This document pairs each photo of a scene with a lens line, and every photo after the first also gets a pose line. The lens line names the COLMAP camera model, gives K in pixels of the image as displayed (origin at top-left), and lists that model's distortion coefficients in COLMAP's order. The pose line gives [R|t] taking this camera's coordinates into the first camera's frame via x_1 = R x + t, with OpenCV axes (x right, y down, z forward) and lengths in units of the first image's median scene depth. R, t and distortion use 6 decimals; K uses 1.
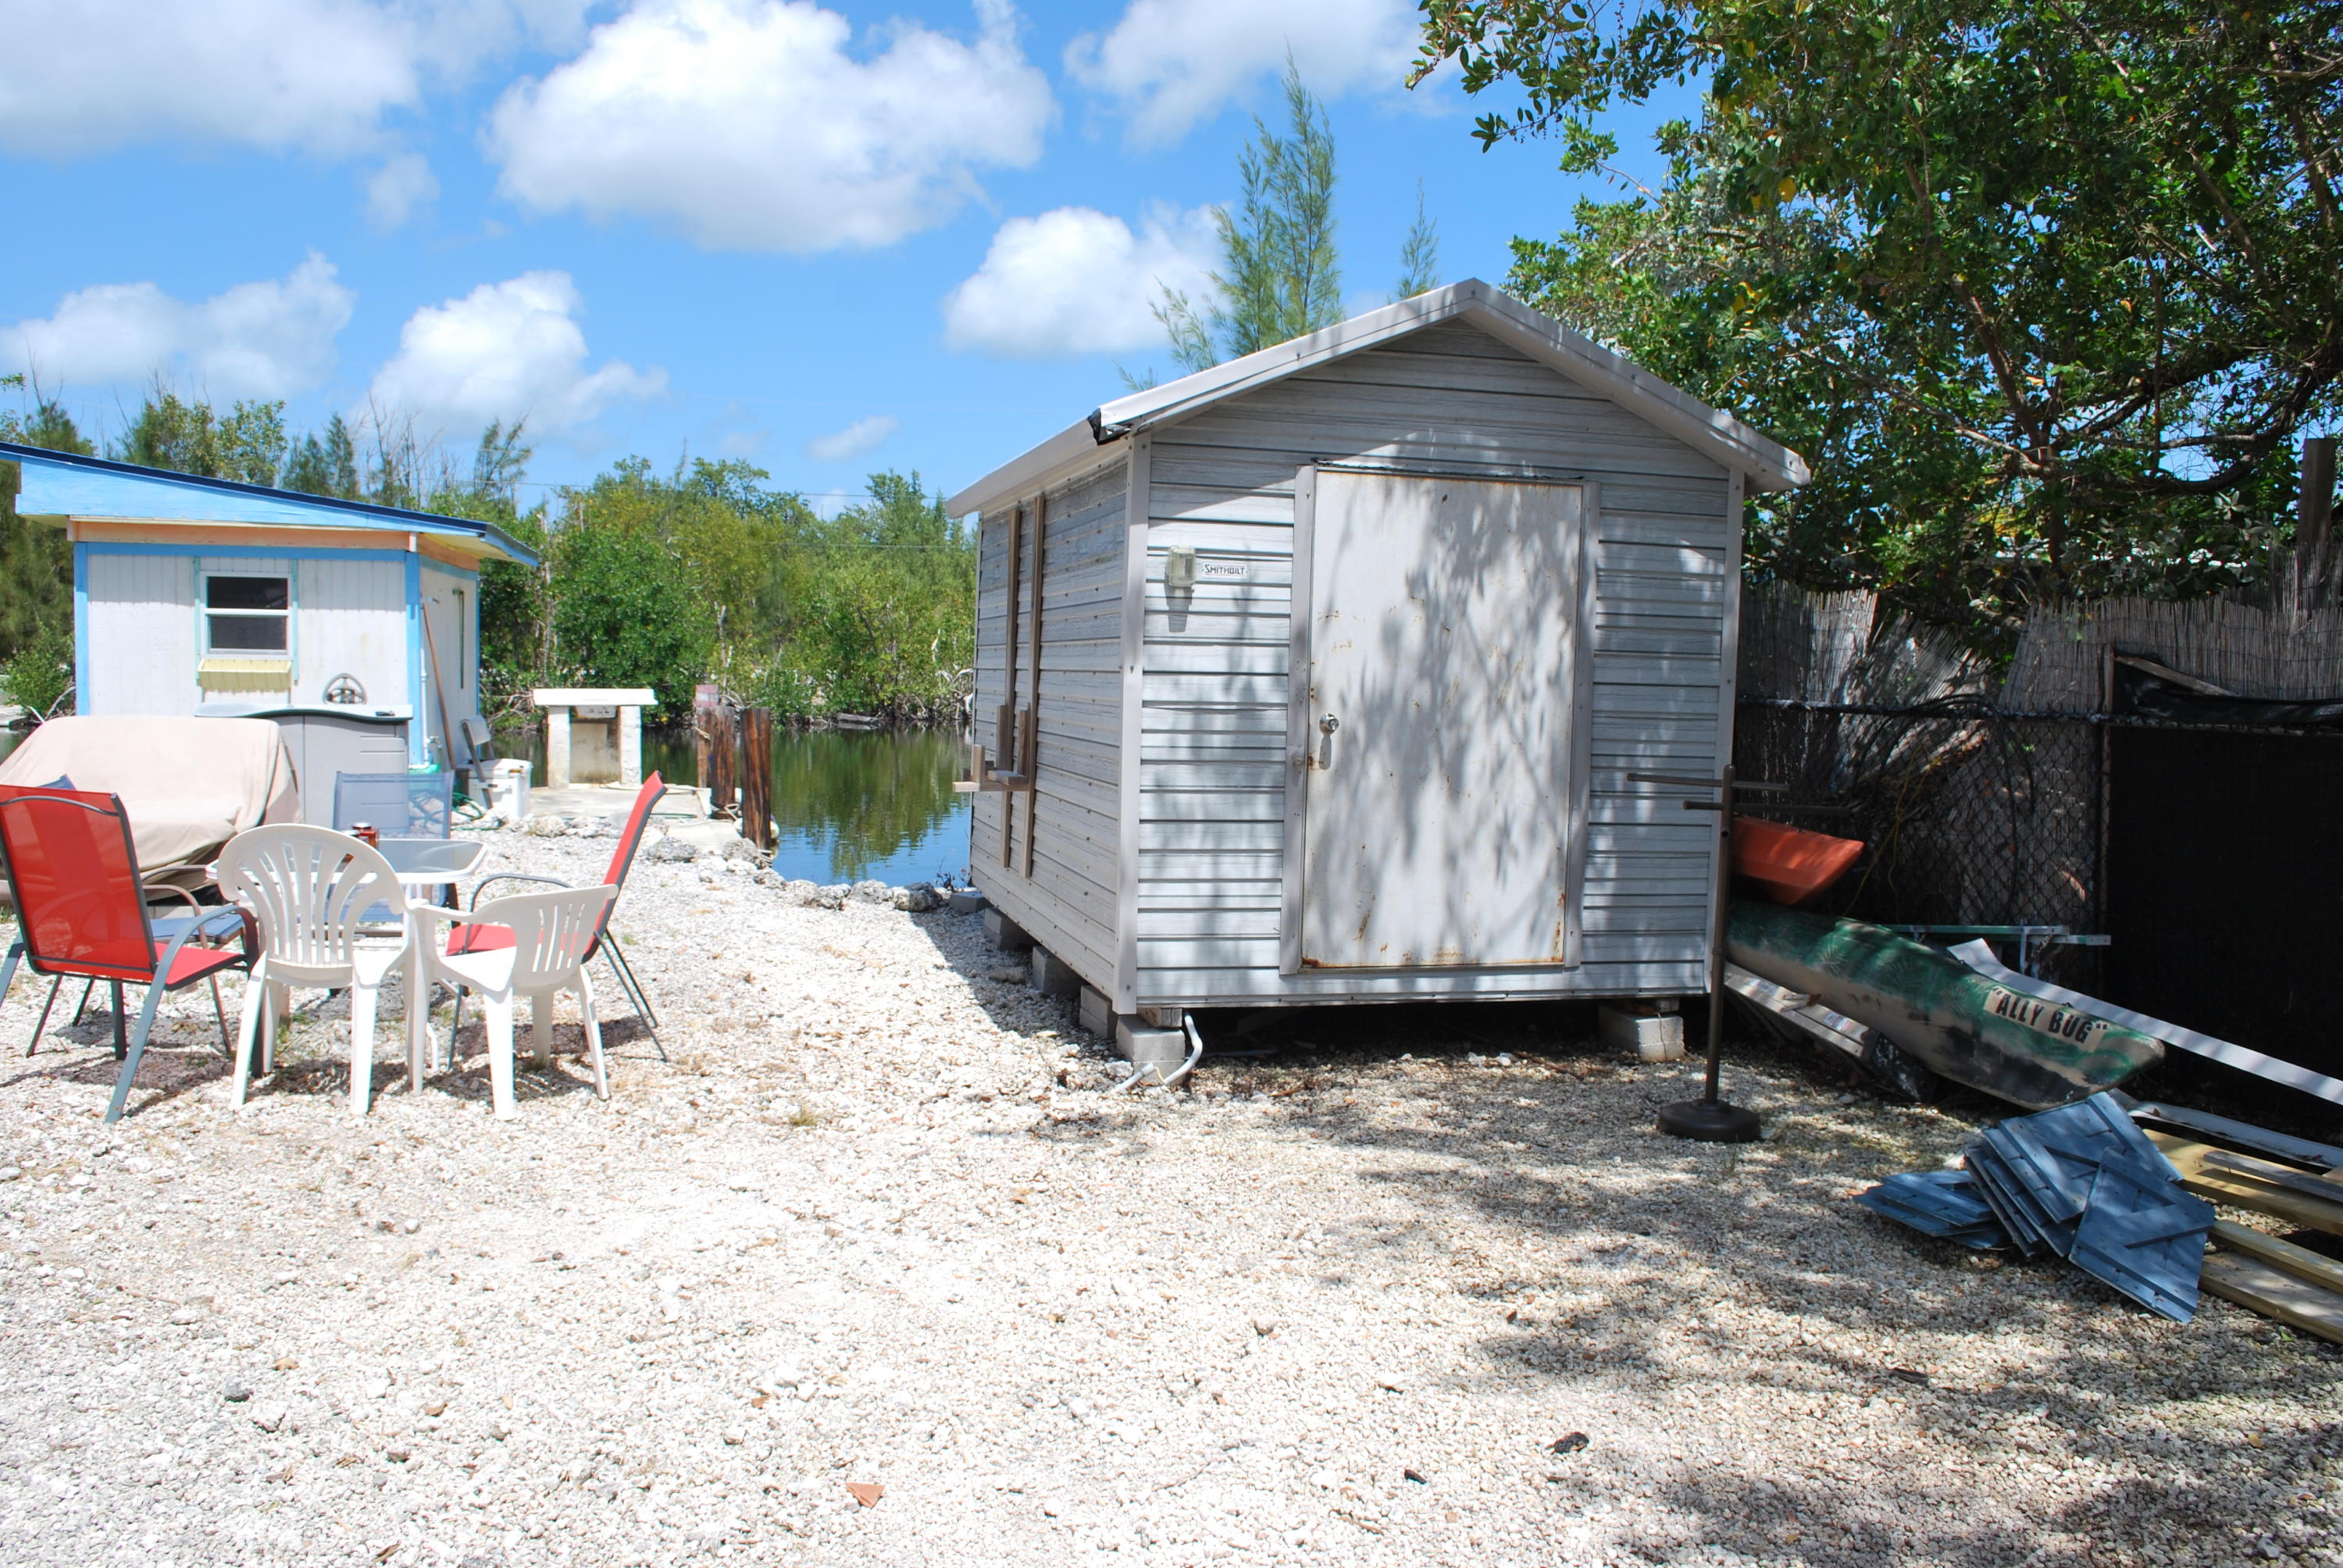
lens RADIAL K [[1882.7, 0, 1171.5], [0, 1882.7, 784.0], [0, 0, 1]] dist [-0.086297, 0.011078]
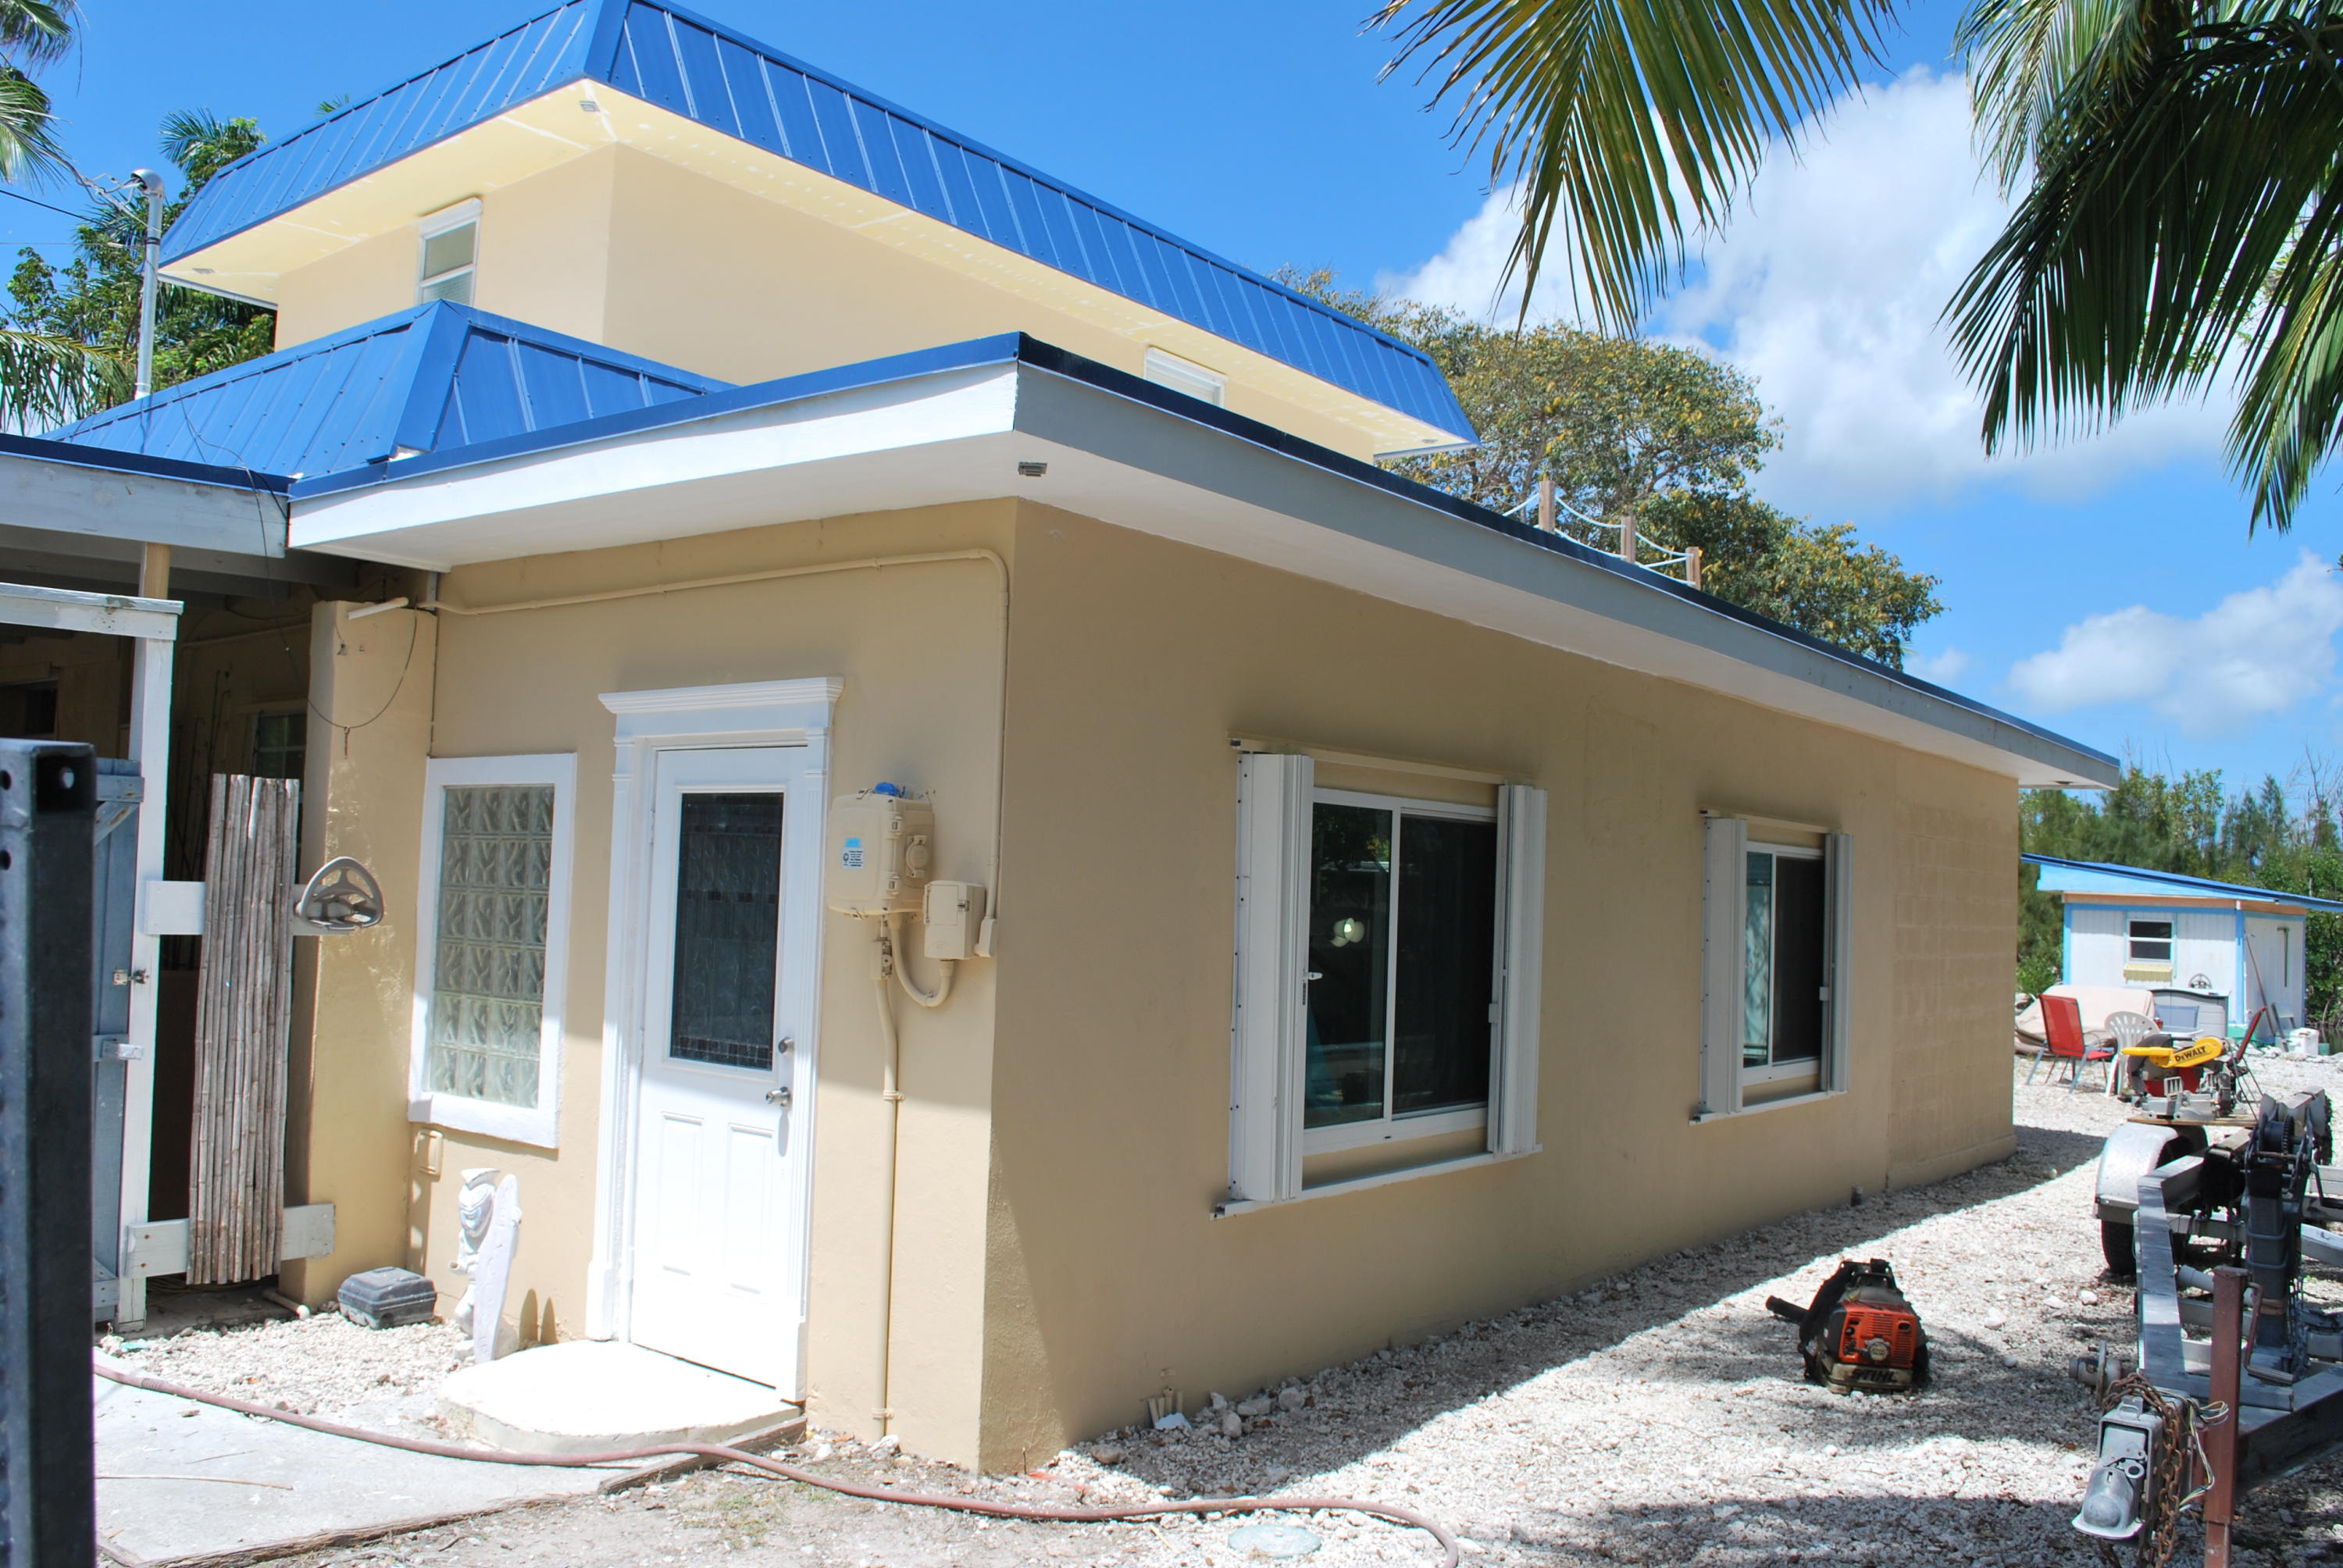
lens RADIAL K [[1882.7, 0, 1171.5], [0, 1882.7, 784.0], [0, 0, 1]] dist [-0.086297, 0.011078]
pose [[0.550817, -0.049075, -0.833182, 0.542885], [-0.091121, 0.988767, -0.118479, 0.066557], [0.829637, 0.141180, 0.540158, -0.910895]]
